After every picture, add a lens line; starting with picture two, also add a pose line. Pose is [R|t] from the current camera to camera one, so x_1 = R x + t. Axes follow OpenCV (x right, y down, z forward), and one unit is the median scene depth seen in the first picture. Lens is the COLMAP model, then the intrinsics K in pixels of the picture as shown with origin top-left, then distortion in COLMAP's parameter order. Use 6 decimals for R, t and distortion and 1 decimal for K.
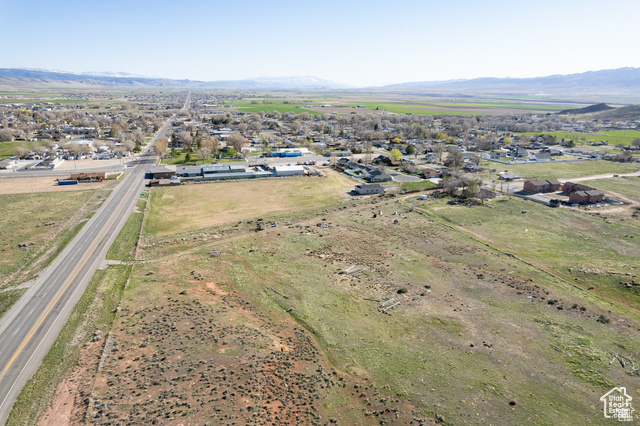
lens RADIAL K [[410.5, 0, 322.9], [0, 410.5, 213.4], [0, 0, 1]] dist [-0.075866, 0.073493]
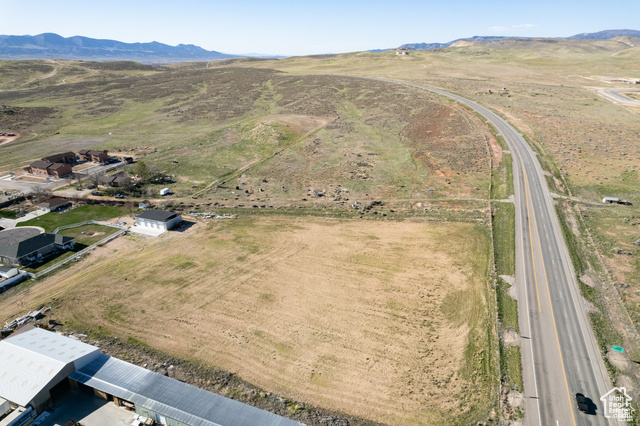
lens RADIAL K [[410.5, 0, 322.9], [0, 410.5, 213.4], [0, 0, 1]] dist [-0.075866, 0.073493]
pose [[-0.773836, -0.245436, 0.583900, -0.685594], [0.174957, 0.803175, 0.569474, -0.570466], [-0.608743, 0.542837, -0.578585, 1.752912]]
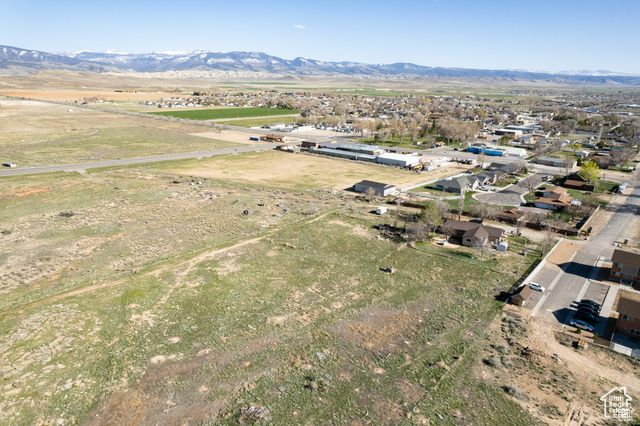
lens RADIAL K [[410.5, 0, 322.9], [0, 410.5, 213.4], [0, 0, 1]] dist [-0.075866, 0.073493]
pose [[0.519566, 0.259036, -0.814219, 0.975196], [-0.257853, 0.956044, 0.139615, -0.136881], [0.814594, 0.137410, 0.563521, 0.743560]]
